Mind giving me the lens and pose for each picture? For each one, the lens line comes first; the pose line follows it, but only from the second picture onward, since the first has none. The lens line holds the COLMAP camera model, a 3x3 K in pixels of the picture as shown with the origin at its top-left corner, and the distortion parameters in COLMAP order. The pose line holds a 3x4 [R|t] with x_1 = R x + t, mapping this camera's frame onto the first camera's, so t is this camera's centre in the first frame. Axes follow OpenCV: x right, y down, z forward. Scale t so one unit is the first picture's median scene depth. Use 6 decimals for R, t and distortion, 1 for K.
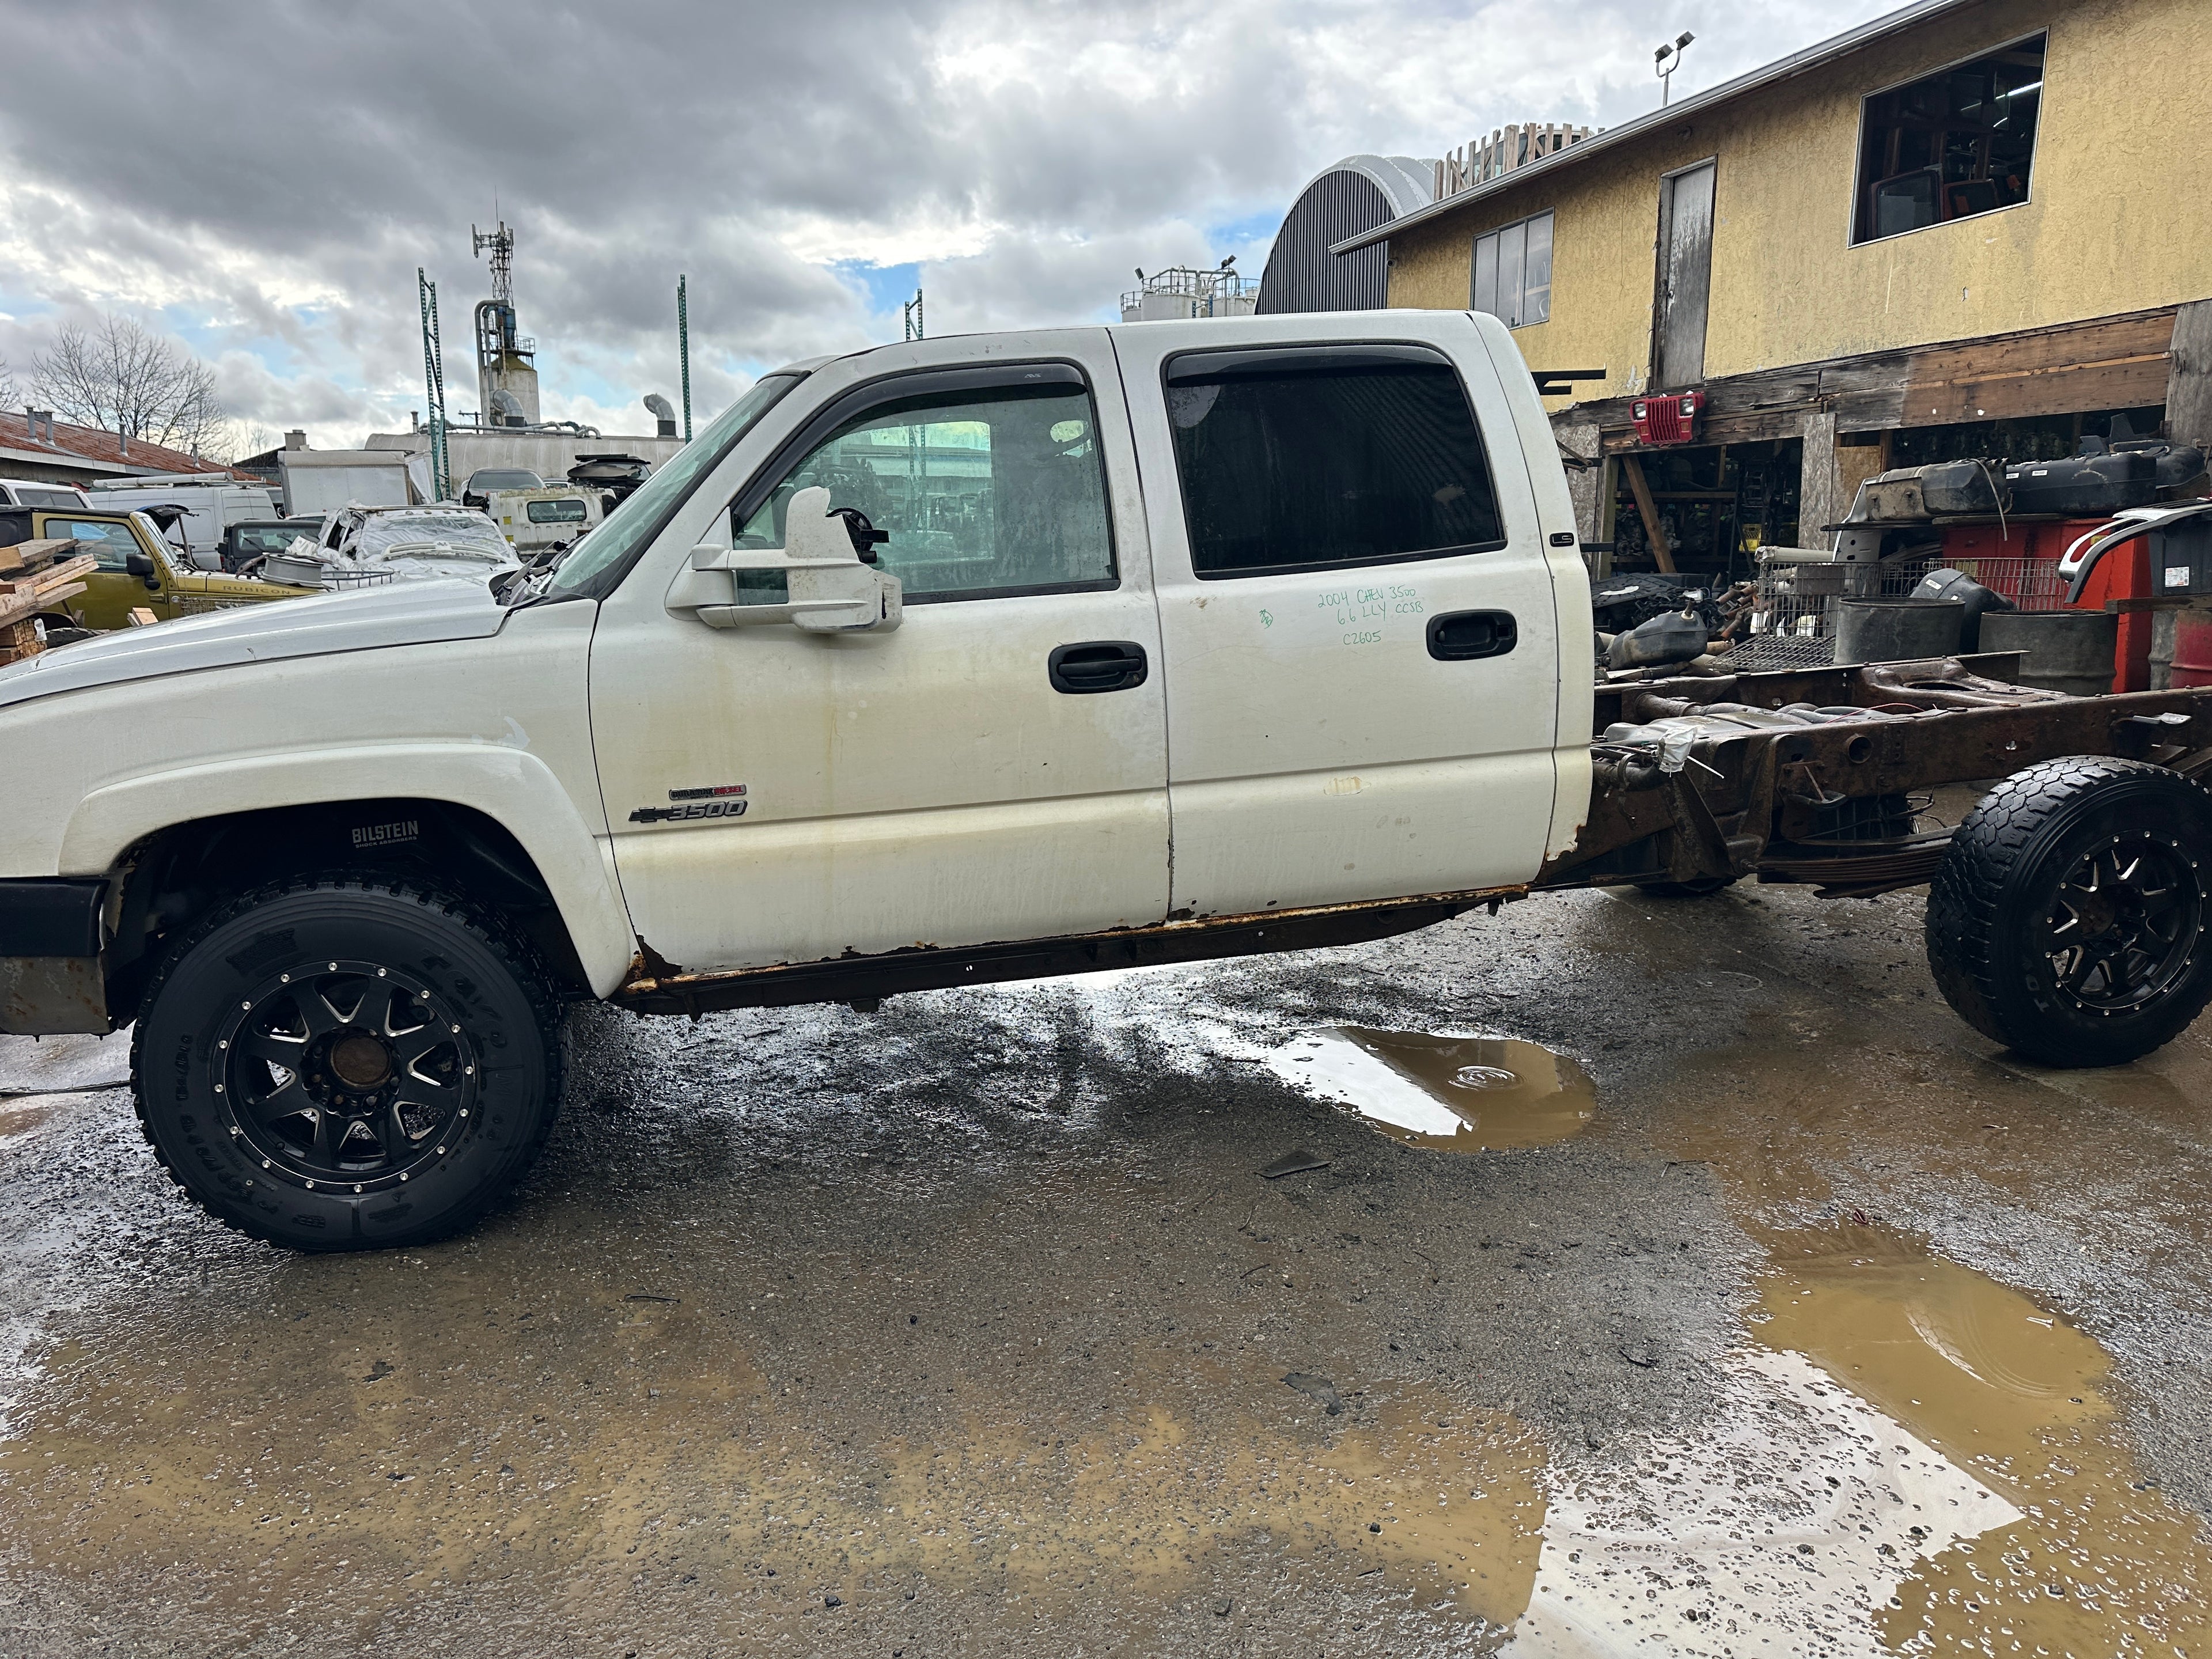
lens RADIAL K [[1565.3, 0, 1106.0], [0, 1565.3, 829.5], [0, 0, 1]] dist [0.060086, -0.049291]
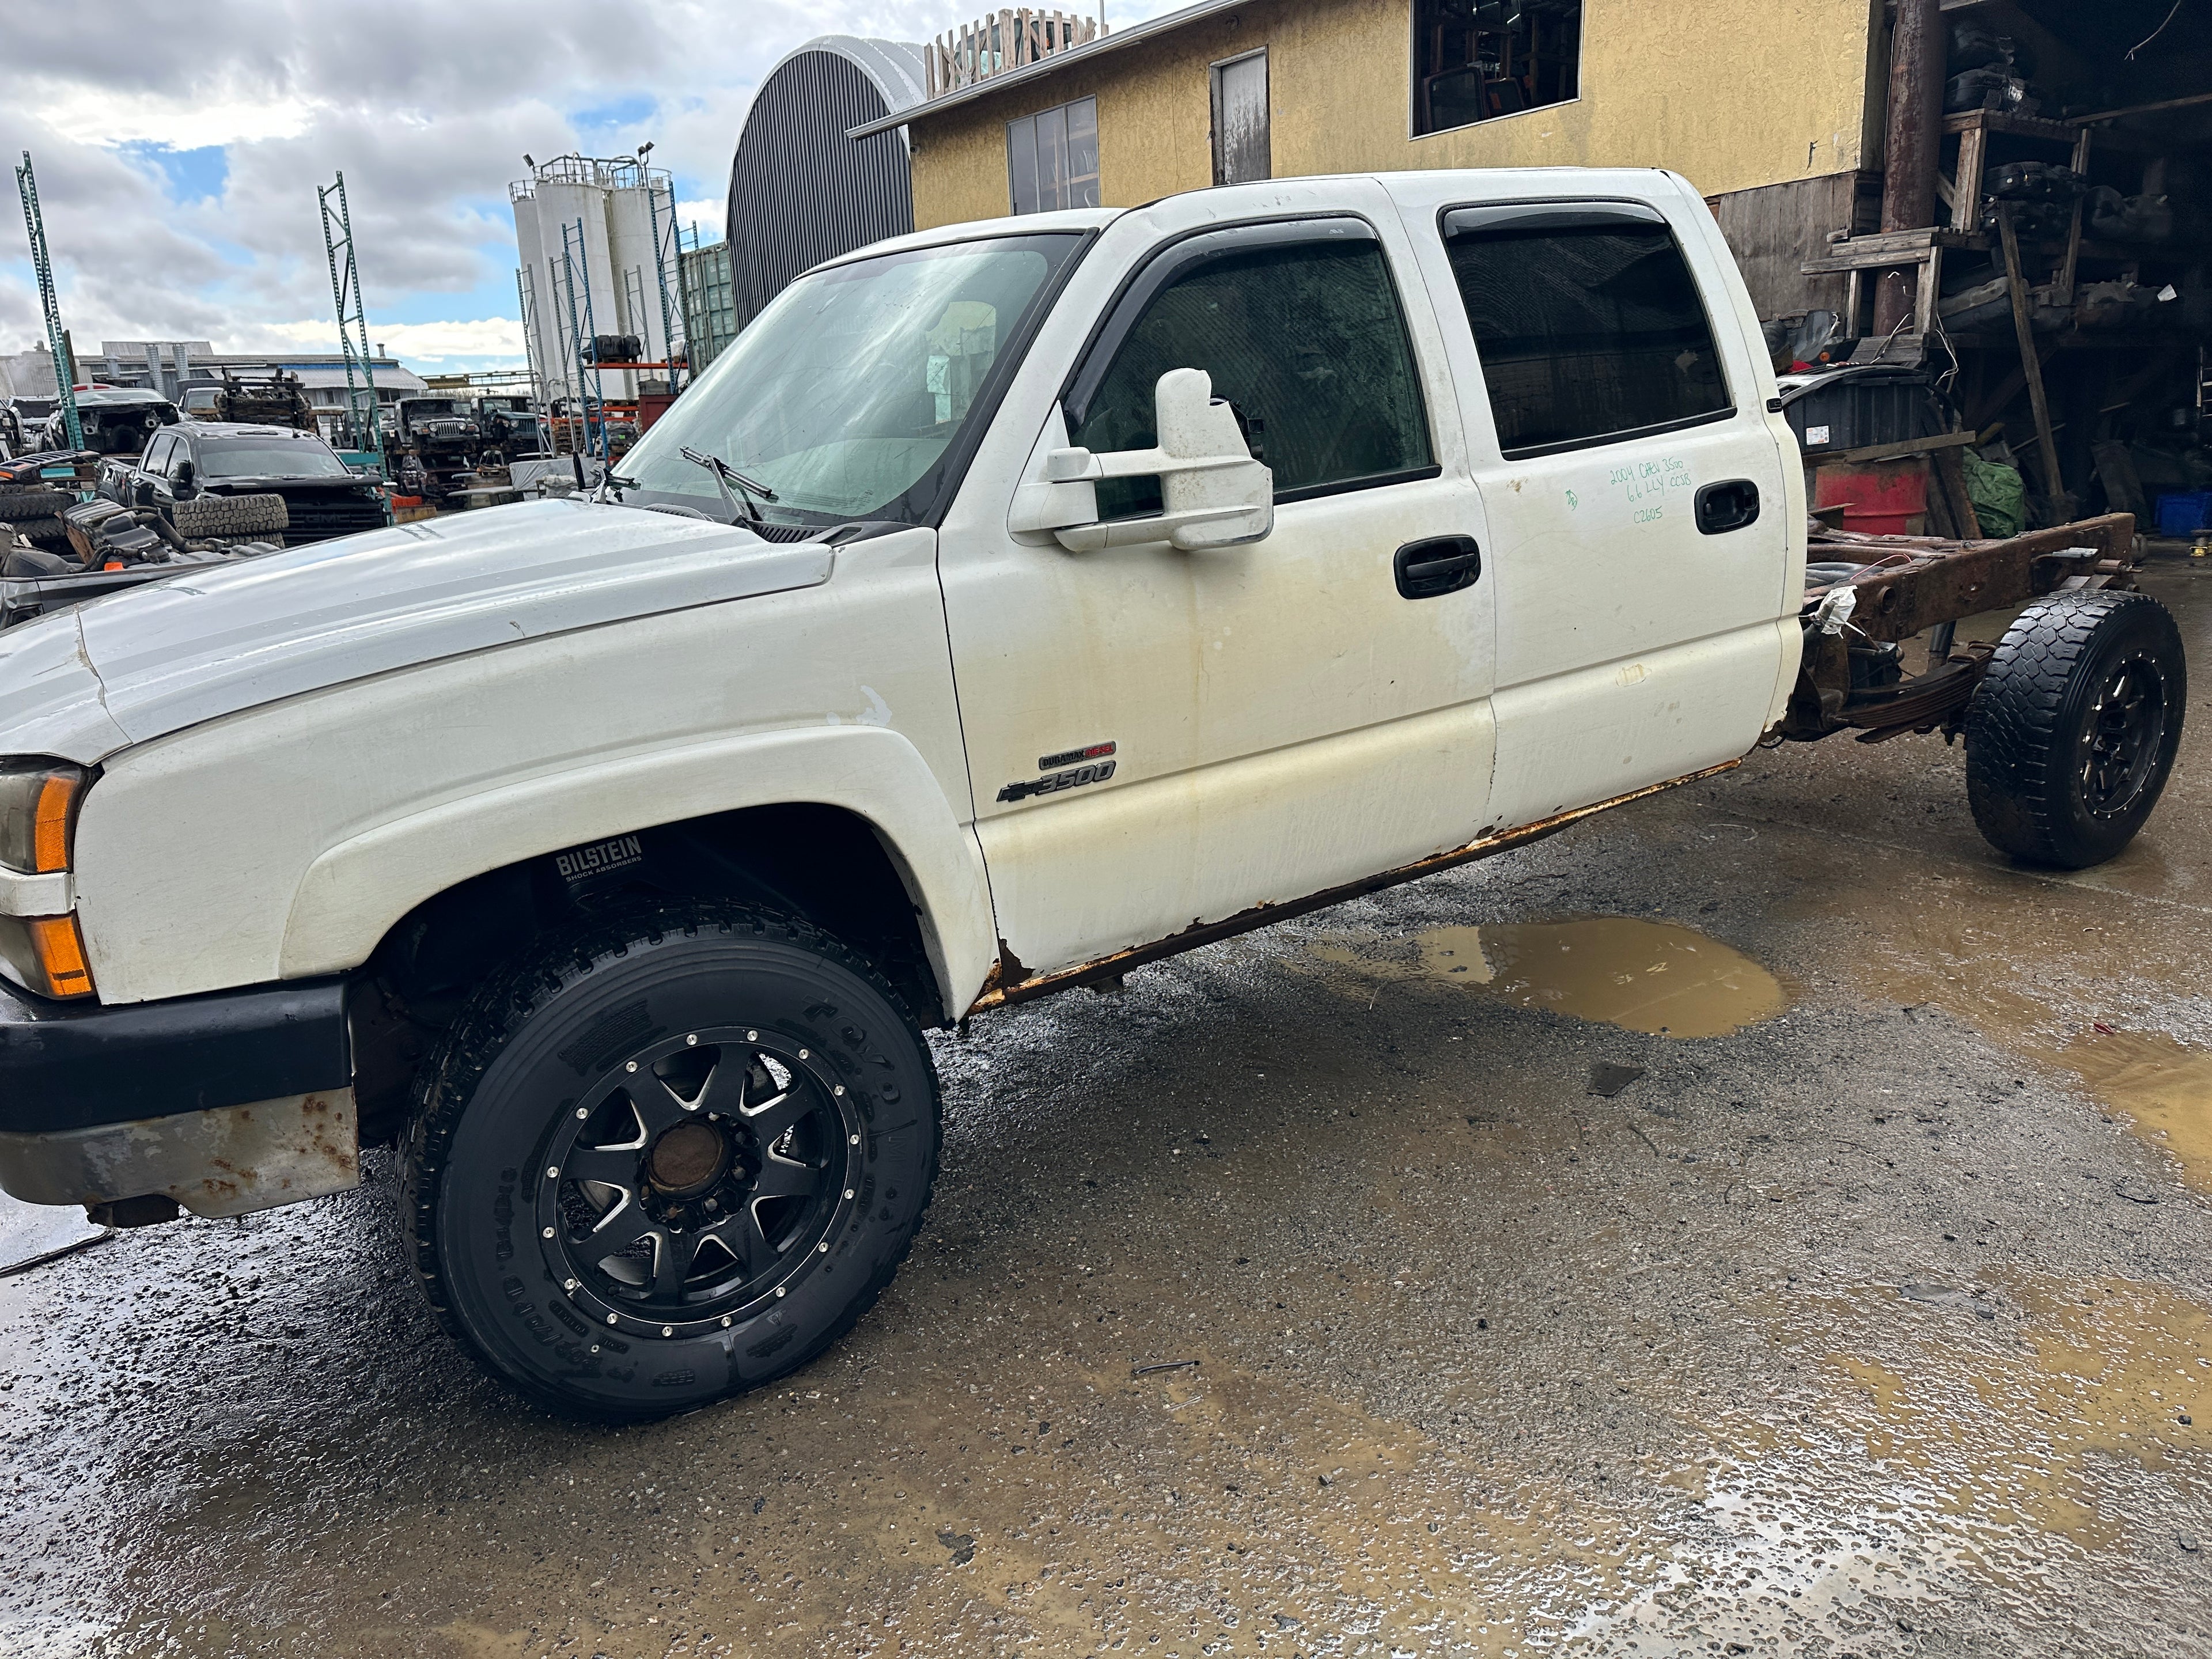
lens RADIAL K [[1555.0, 0, 1106.0], [0, 1555.0, 829.5], [0, 0, 1]] dist [0.074211, -0.089946]
pose [[0.935322, -0.125714, 0.330708, -0.464491], [0.105619, 0.991333, 0.078125, -0.042432], [-0.337663, -0.038144, 0.940494, 0.209743]]
